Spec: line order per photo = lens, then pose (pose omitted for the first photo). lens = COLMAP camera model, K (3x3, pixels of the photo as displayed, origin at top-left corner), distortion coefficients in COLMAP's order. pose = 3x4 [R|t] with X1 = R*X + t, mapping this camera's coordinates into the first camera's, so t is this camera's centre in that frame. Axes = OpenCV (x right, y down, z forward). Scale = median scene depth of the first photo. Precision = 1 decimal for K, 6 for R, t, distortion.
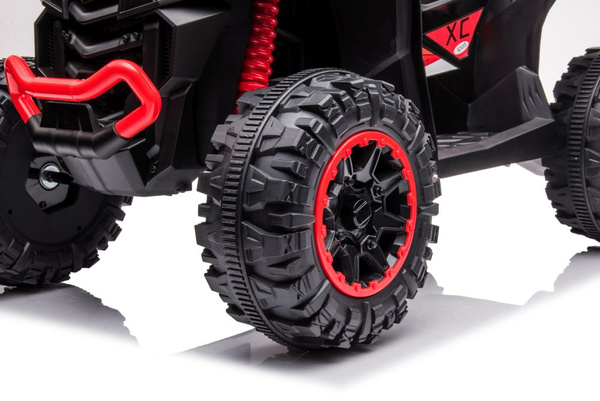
lens RADIAL K [[1049.0, 0, 300.0], [0, 1049.0, 200.5], [0, 0, 1]] dist [0.072474, 0.150827]
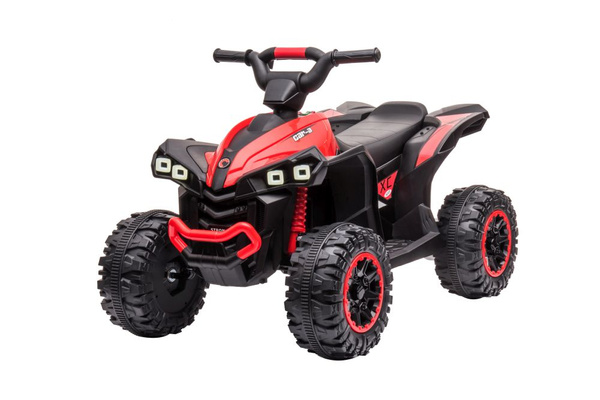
lens RADIAL K [[1141.2, 0, 300.0], [0, 1141.2, 200.0], [0, 0, 1]] dist [-0.017061, -0.008041]
pose [[0.986453, -0.029973, 0.161285, -0.404539], [0.035894, 0.998780, -0.033925, -0.094517], [-0.160071, 0.039254, 0.986325, -1.176932]]
